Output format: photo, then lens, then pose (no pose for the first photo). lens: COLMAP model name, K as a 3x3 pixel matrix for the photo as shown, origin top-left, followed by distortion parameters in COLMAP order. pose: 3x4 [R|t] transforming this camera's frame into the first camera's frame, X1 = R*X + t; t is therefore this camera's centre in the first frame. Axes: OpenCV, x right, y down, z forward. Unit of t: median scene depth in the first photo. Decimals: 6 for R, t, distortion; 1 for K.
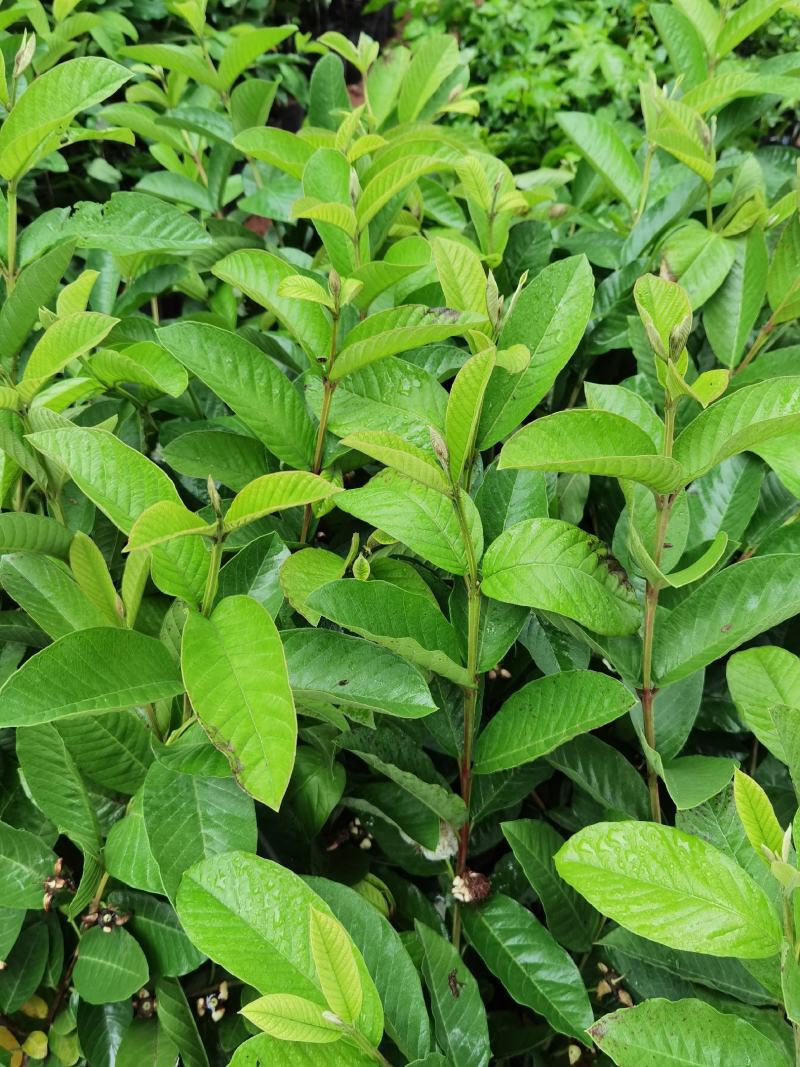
lens RADIAL K [[768.4, 0, 400.0], [0, 768.4, 533.5], [0, 0, 1]] dist [0.013027, 0.055525]
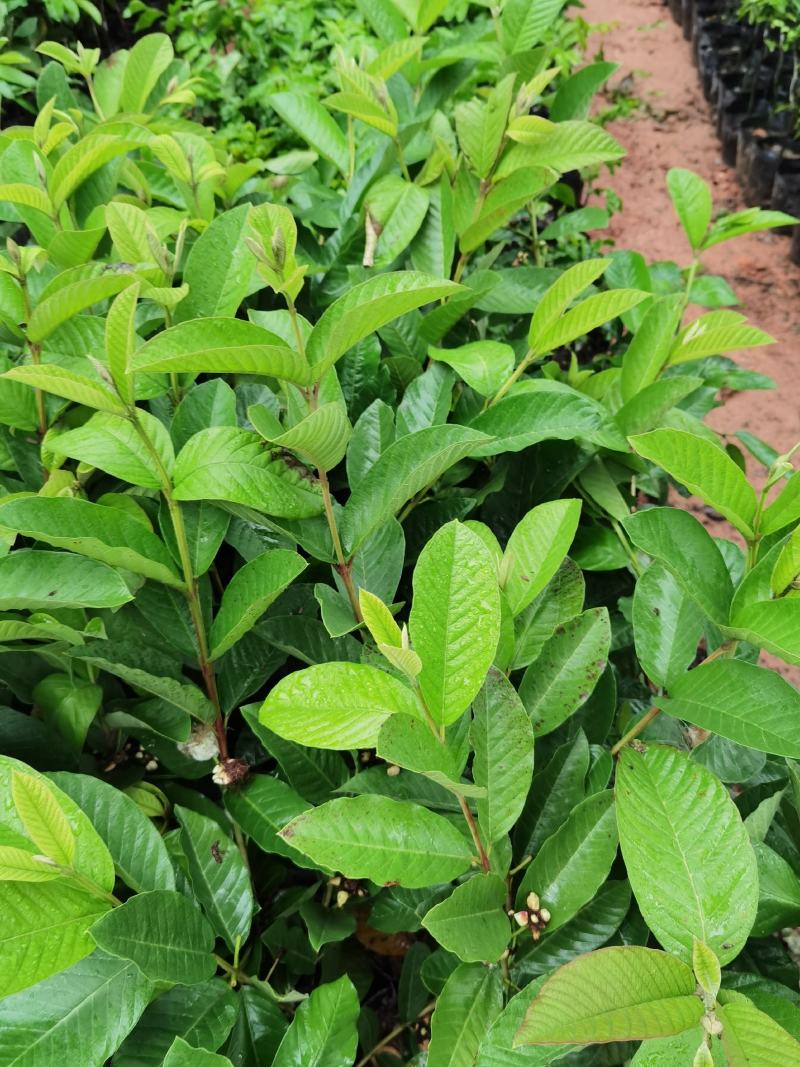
lens RADIAL K [[788.7, 0, 399.7], [0, 788.7, 548.4], [0, 0, 1]] dist [0.009588, 0.086679]
pose [[0.984949, -0.158702, 0.068479, 0.297923], [0.160077, 0.986990, -0.015038, 0.189768], [-0.065201, 0.025774, 0.997539, -0.158976]]
